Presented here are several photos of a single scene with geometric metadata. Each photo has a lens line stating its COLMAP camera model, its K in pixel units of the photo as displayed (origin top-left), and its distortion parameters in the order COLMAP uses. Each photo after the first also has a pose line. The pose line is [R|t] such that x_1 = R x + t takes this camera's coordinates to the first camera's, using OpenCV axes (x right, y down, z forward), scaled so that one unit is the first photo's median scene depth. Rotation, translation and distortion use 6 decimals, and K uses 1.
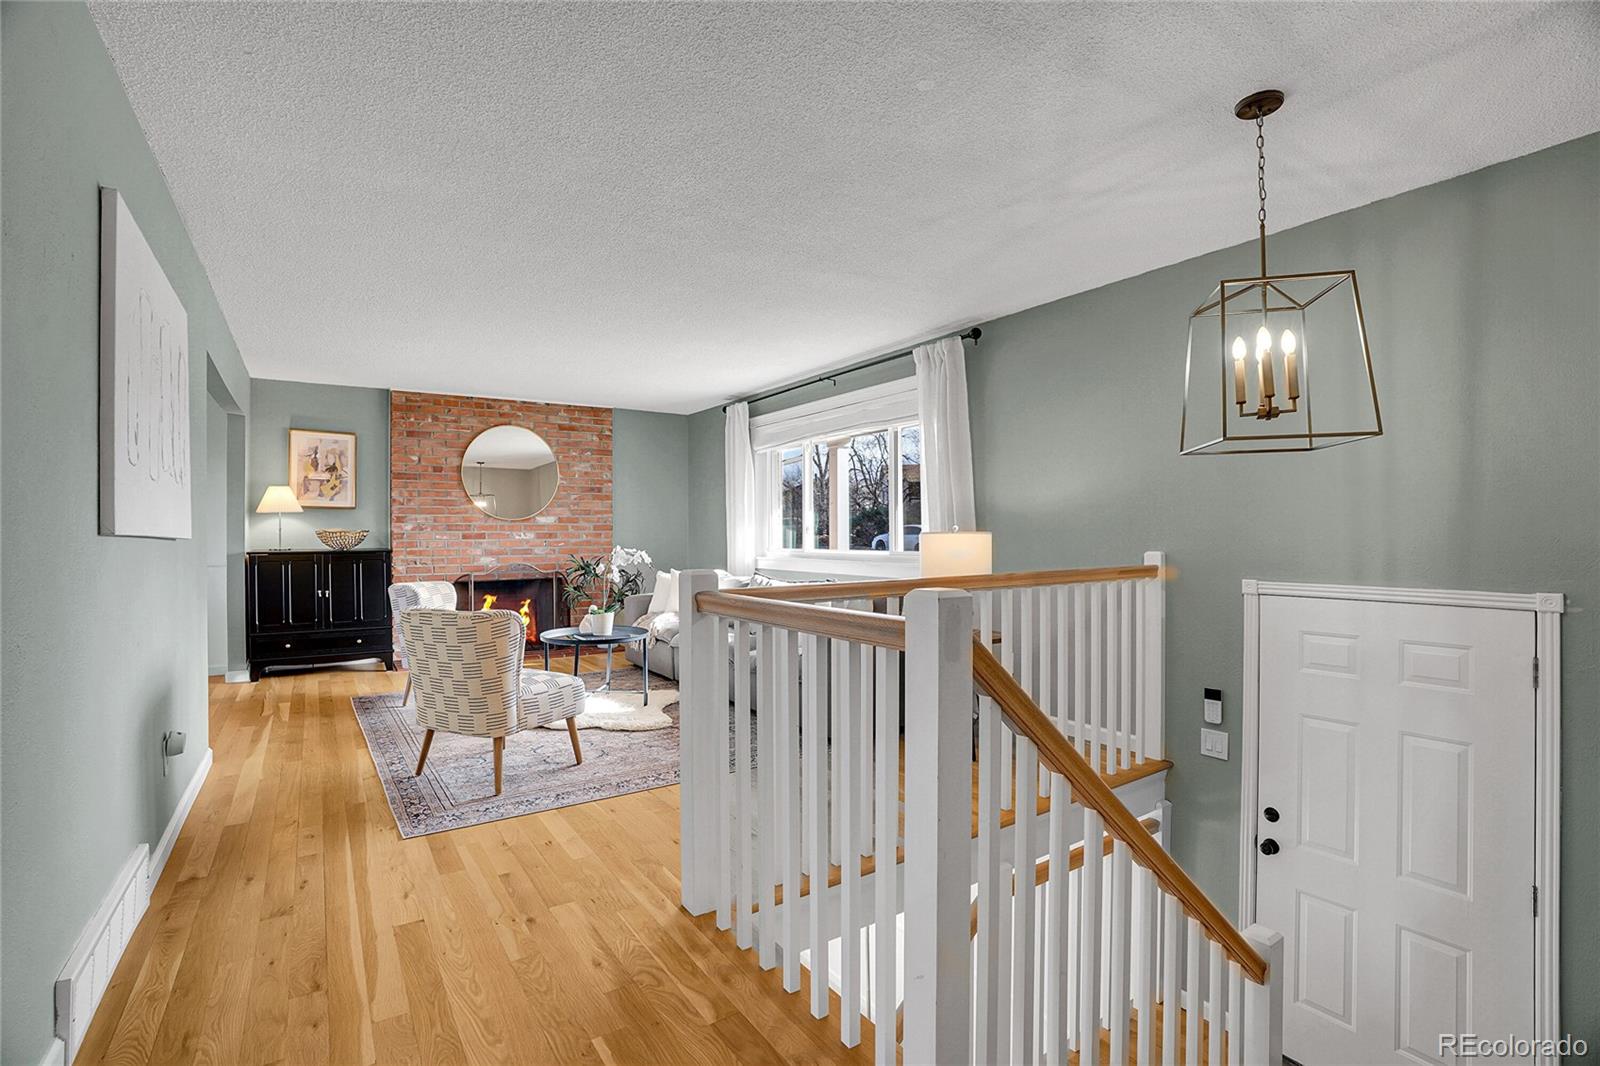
lens RADIAL K [[740.6, 0, 795.7], [0, 740.6, 534.6], [0, 0, 1]] dist [-0.072071, 0.028543]
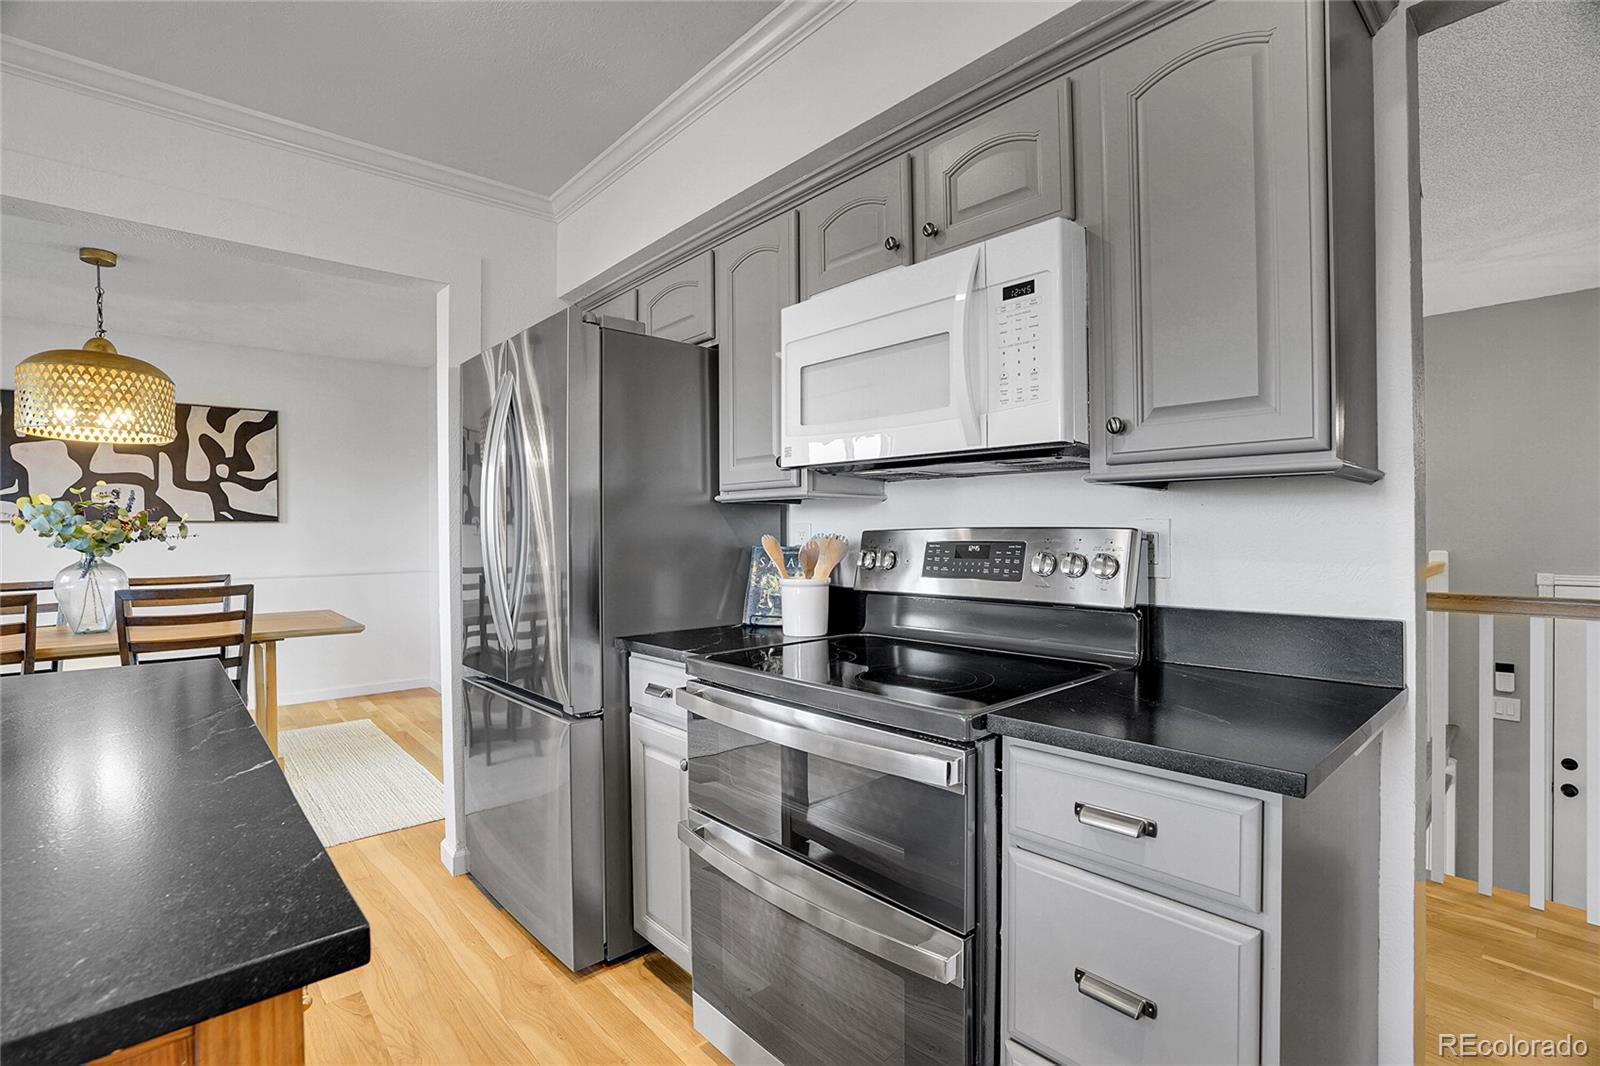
lens RADIAL K [[740.6, 0, 795.7], [0, 740.6, 534.6], [0, 0, 1]] dist [-0.072071, 0.028543]
pose [[0.990350, -0.003996, 0.138530, -0.404672], [0.003370, 0.999983, 0.004752, -0.006549], [-0.138546, -0.004239, 0.990347, -0.007279]]
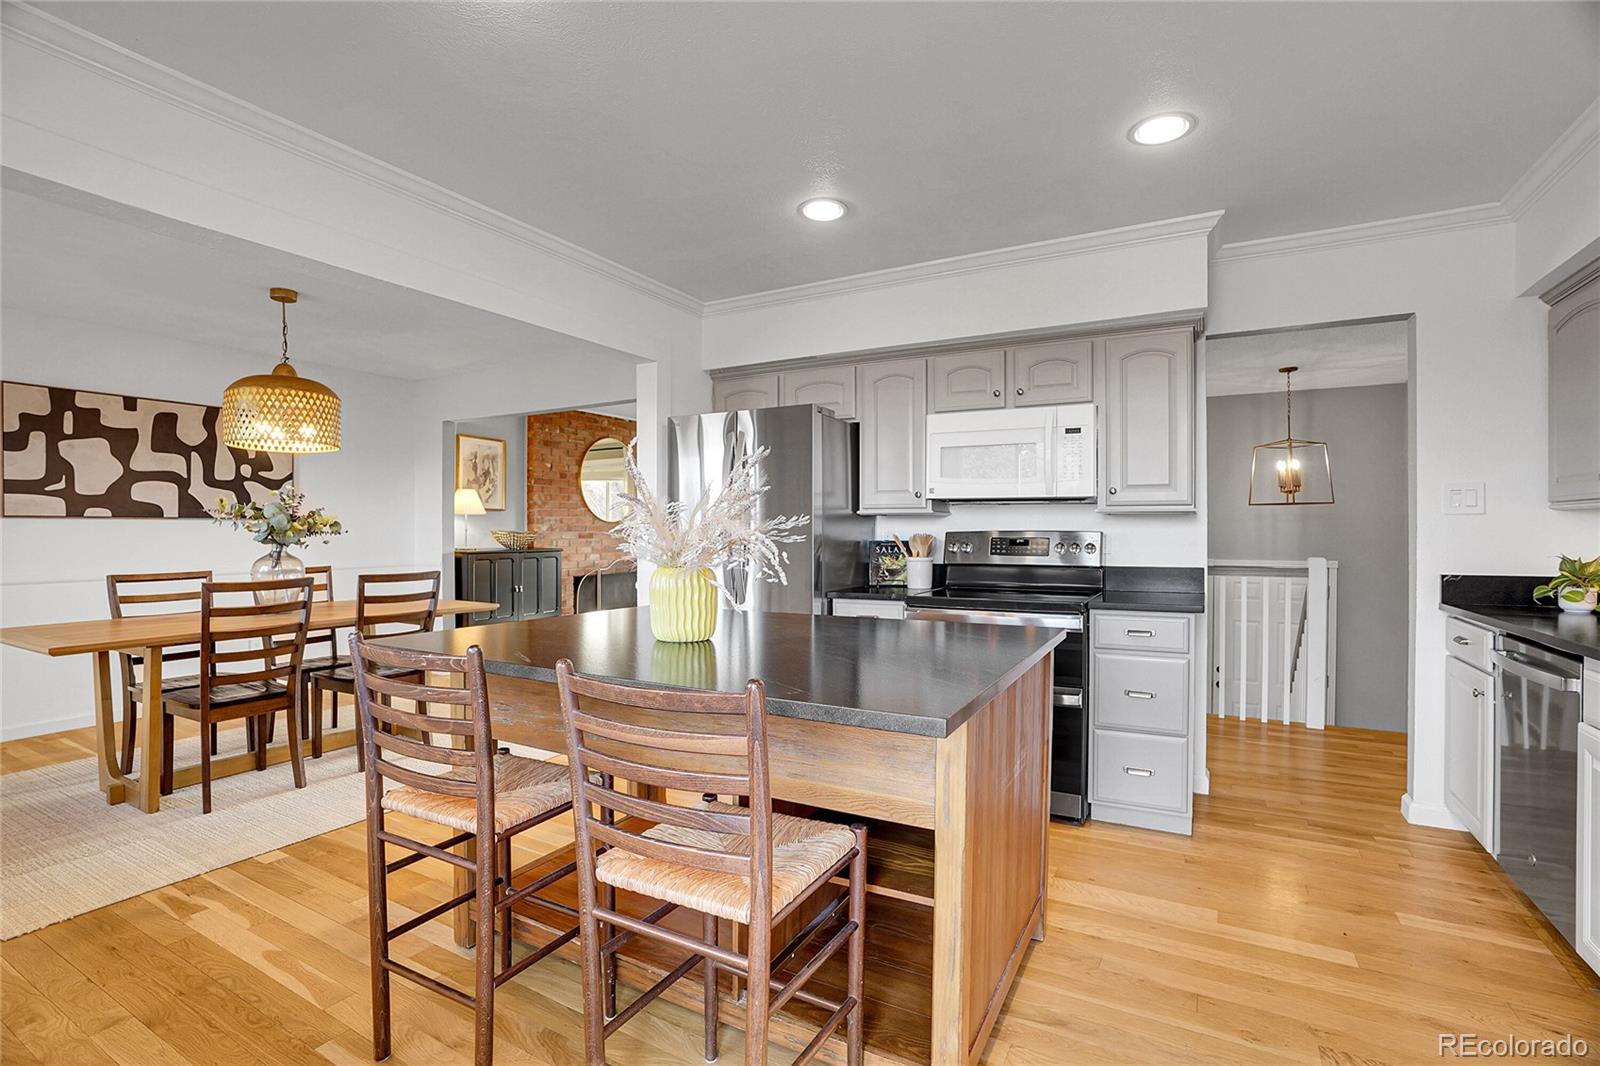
lens RADIAL K [[740.6, 0, 795.7], [0, 740.6, 534.6], [0, 0, 1]] dist [-0.072071, 0.028543]
pose [[0.891026, 0.001223, 0.453950, -0.702261], [-0.003727, 0.999982, 0.004620, -0.006727], [-0.453936, -0.005809, 0.891015, -0.163653]]
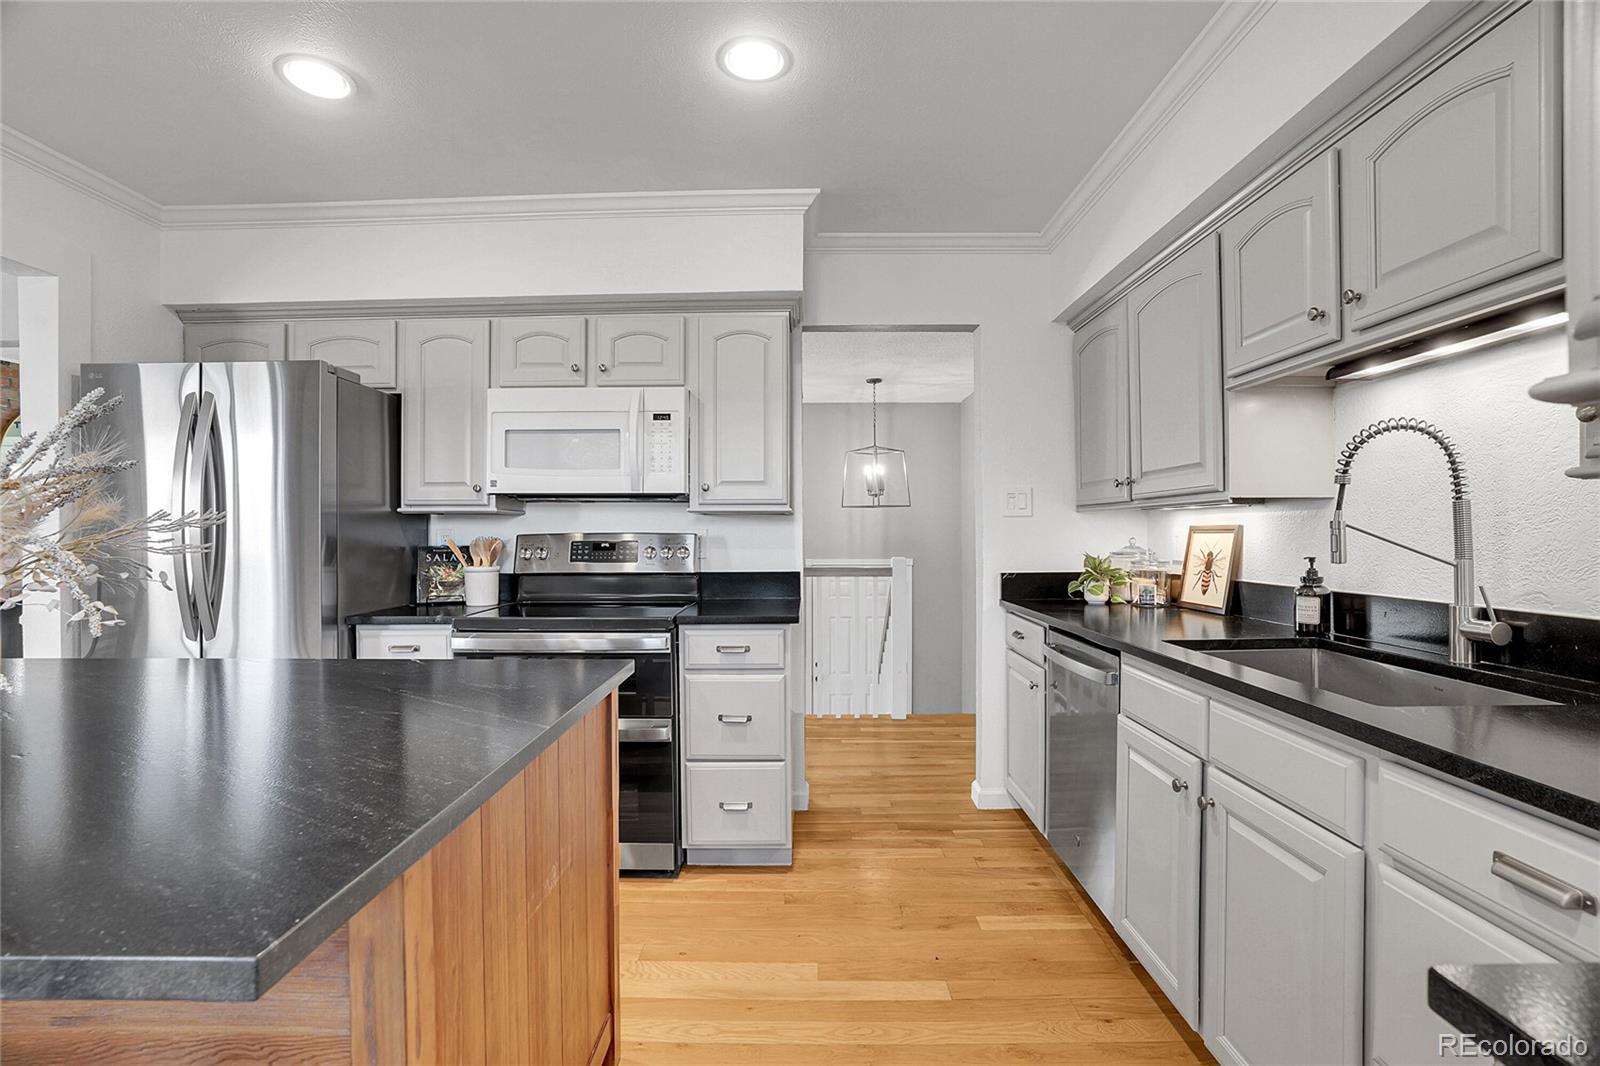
lens RADIAL K [[740.6, 0, 795.7], [0, 740.6, 534.6], [0, 0, 1]] dist [-0.072071, 0.028543]
pose [[0.565672, -0.001530, 0.824629, -0.621528], [0.000224, 0.999999, 0.001702, -0.007421], [-0.824630, -0.000778, 0.565671, -0.115101]]
